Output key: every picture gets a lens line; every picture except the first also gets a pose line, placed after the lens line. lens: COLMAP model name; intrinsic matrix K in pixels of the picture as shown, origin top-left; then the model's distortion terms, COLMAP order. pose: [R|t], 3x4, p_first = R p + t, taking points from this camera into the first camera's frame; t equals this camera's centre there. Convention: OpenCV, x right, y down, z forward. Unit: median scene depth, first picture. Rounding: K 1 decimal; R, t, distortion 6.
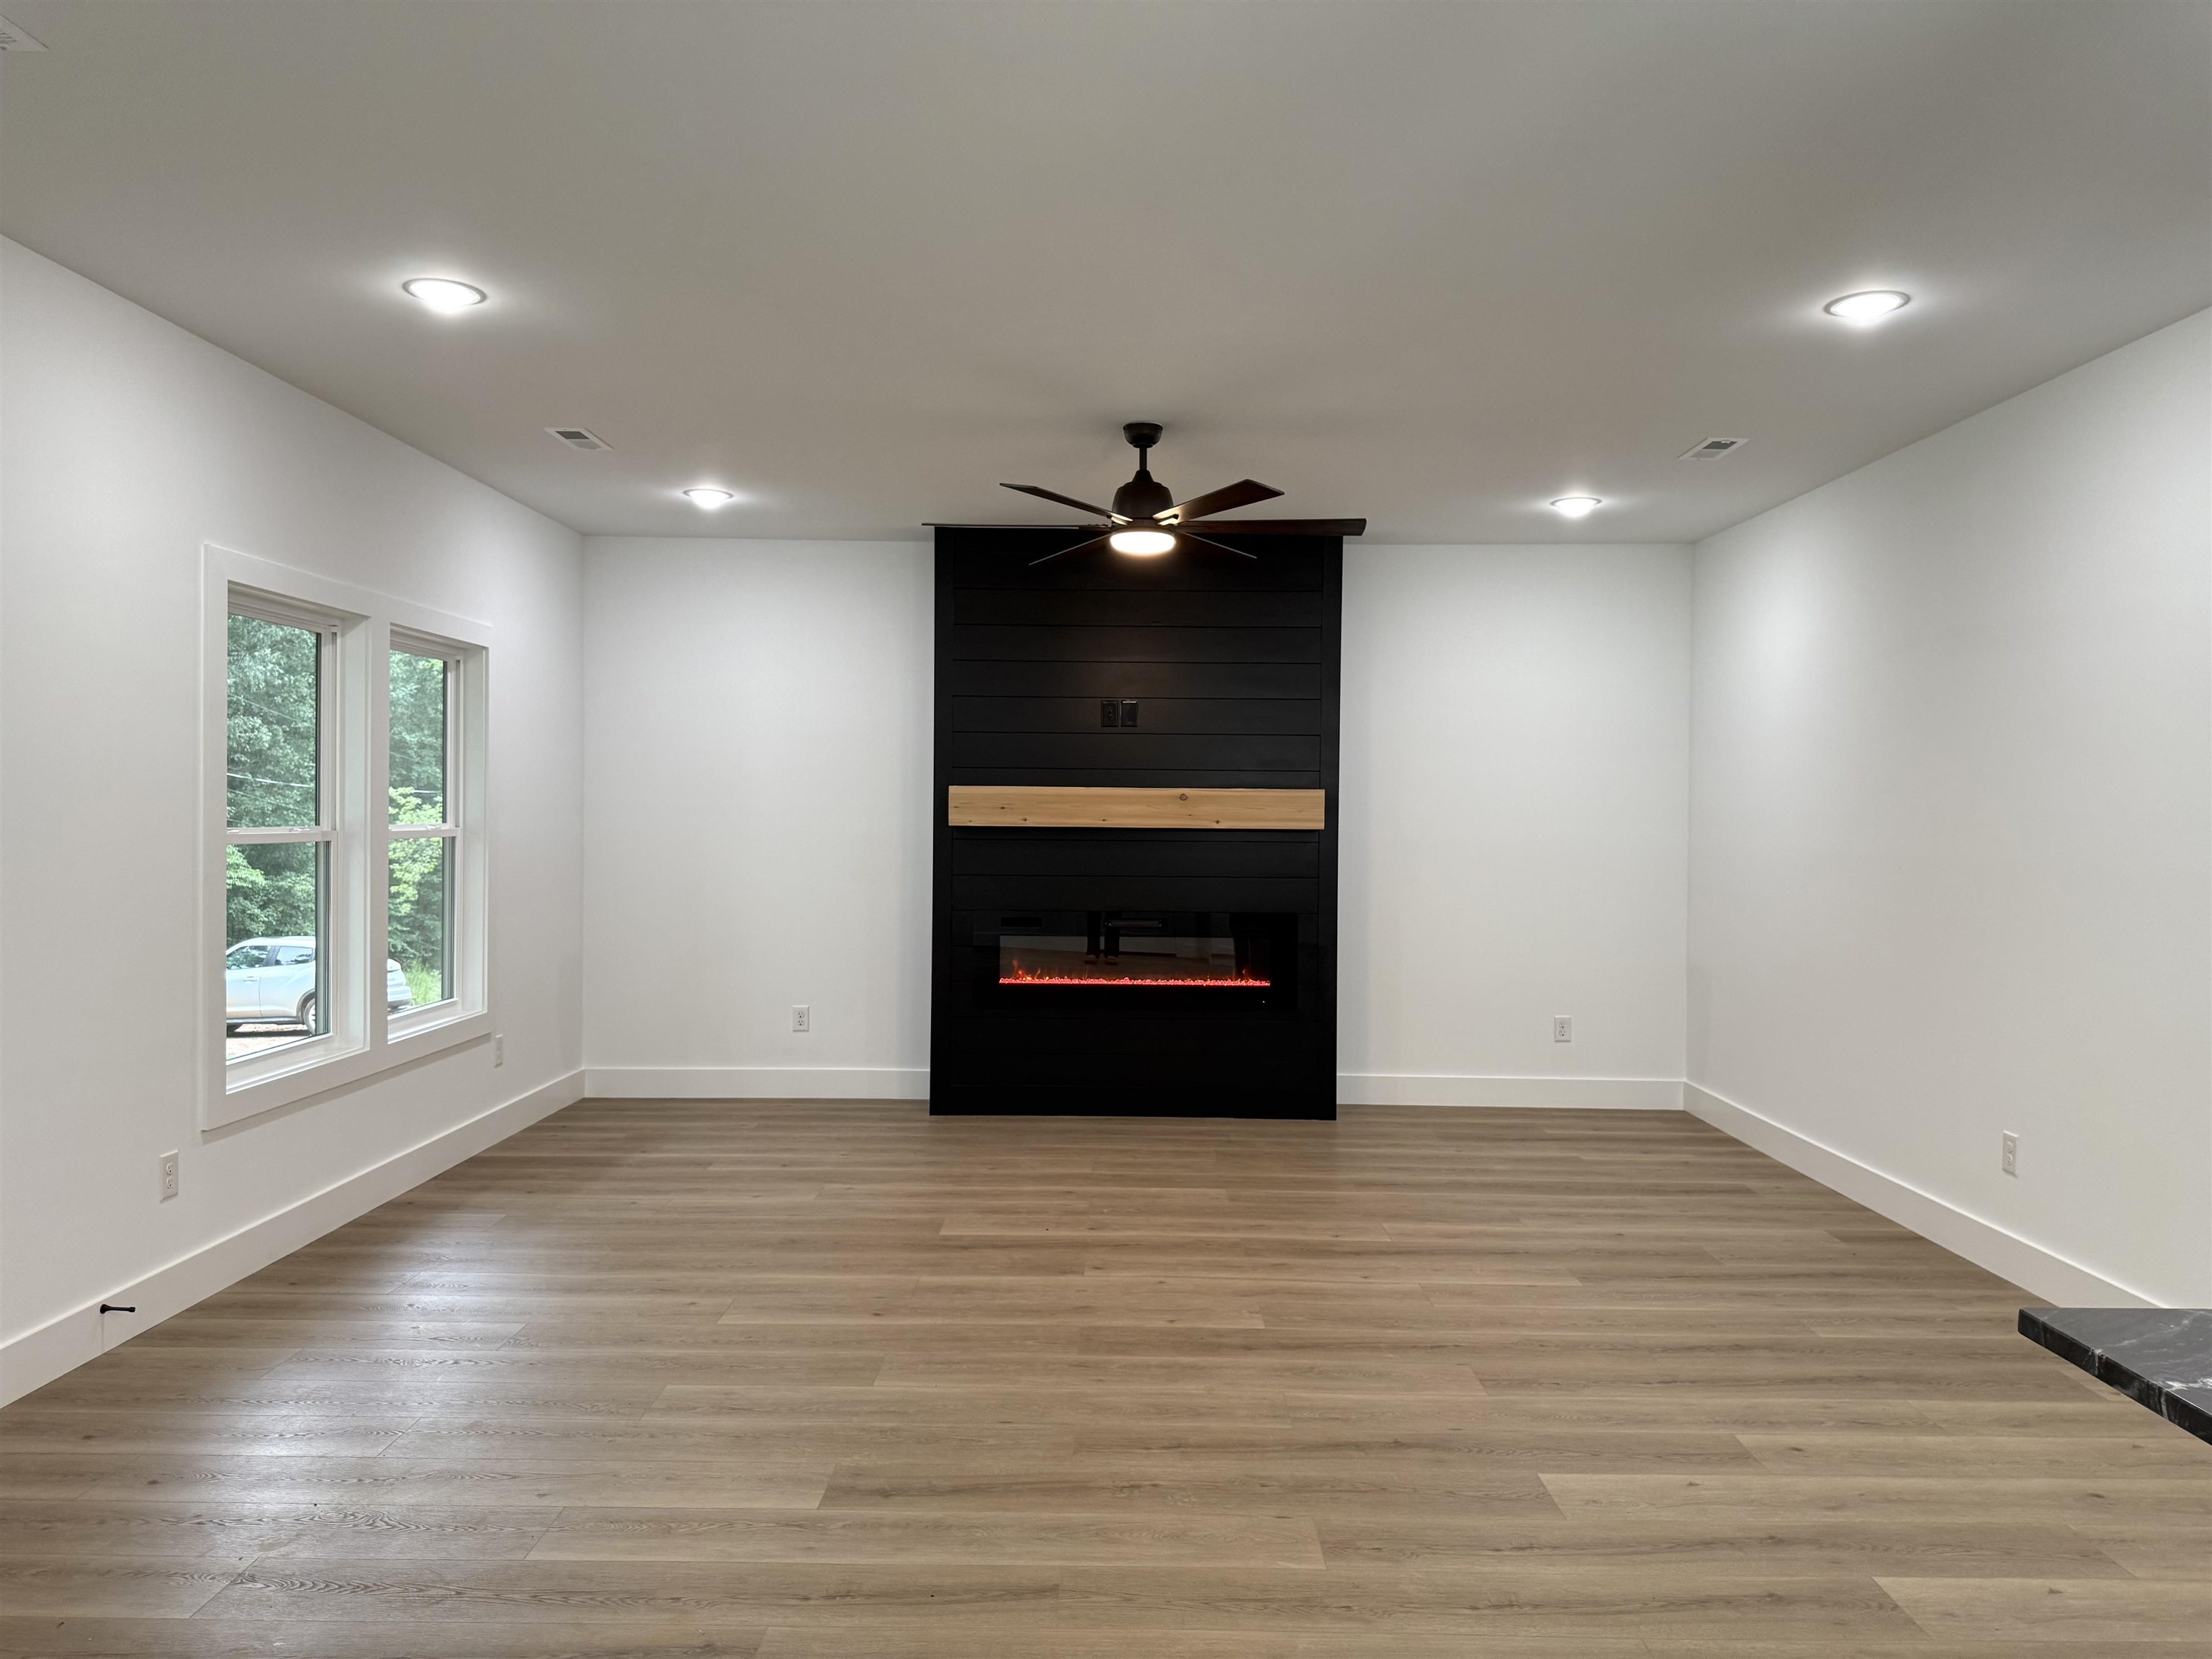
lens RADIAL K [[1549.3, 0, 1107.1], [0, 1549.3, 824.7], [0, 0, 1]] dist [0.033353, -0.020644]
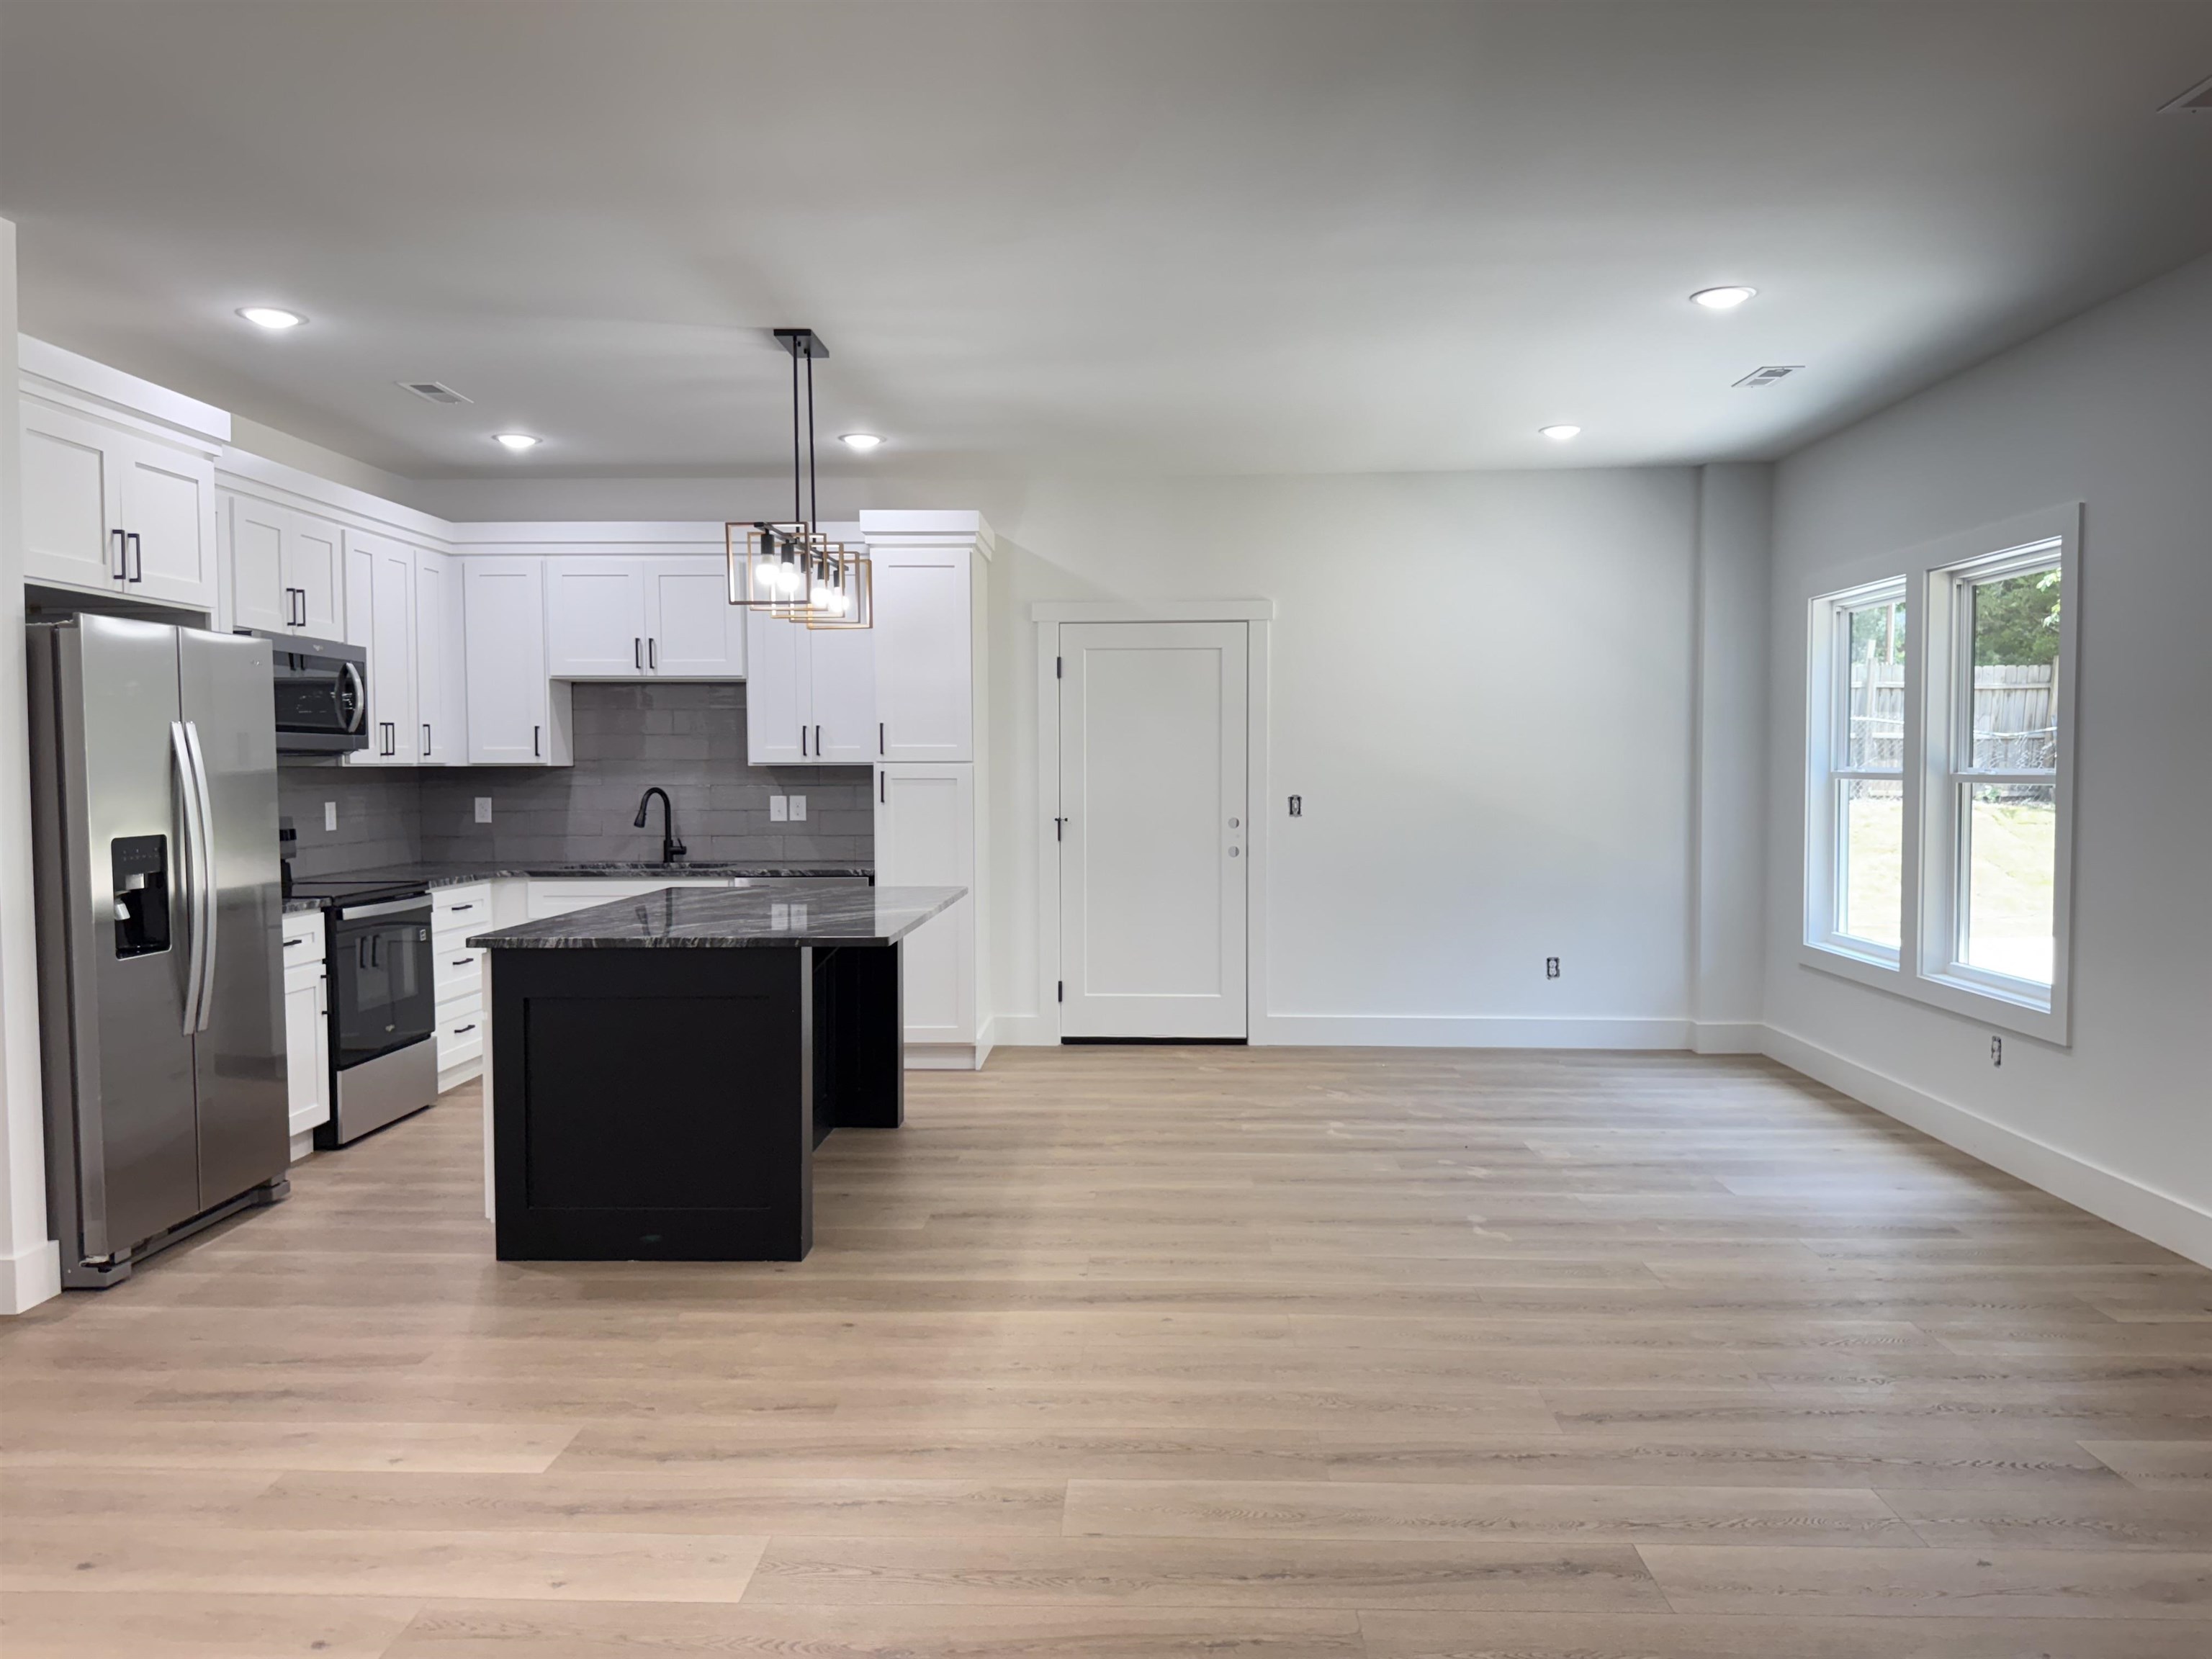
lens RADIAL K [[1549.3, 0, 1117.3], [0, 1549.3, 828.4], [0, 0, 1]] dist [0.033353, -0.020644]
pose [[-0.999831, -0.005581, 0.017539, 0.090286], [-0.004743, 0.998861, 0.047471, 0.004743], [-0.017784, 0.047380, -0.998719, 1.930760]]
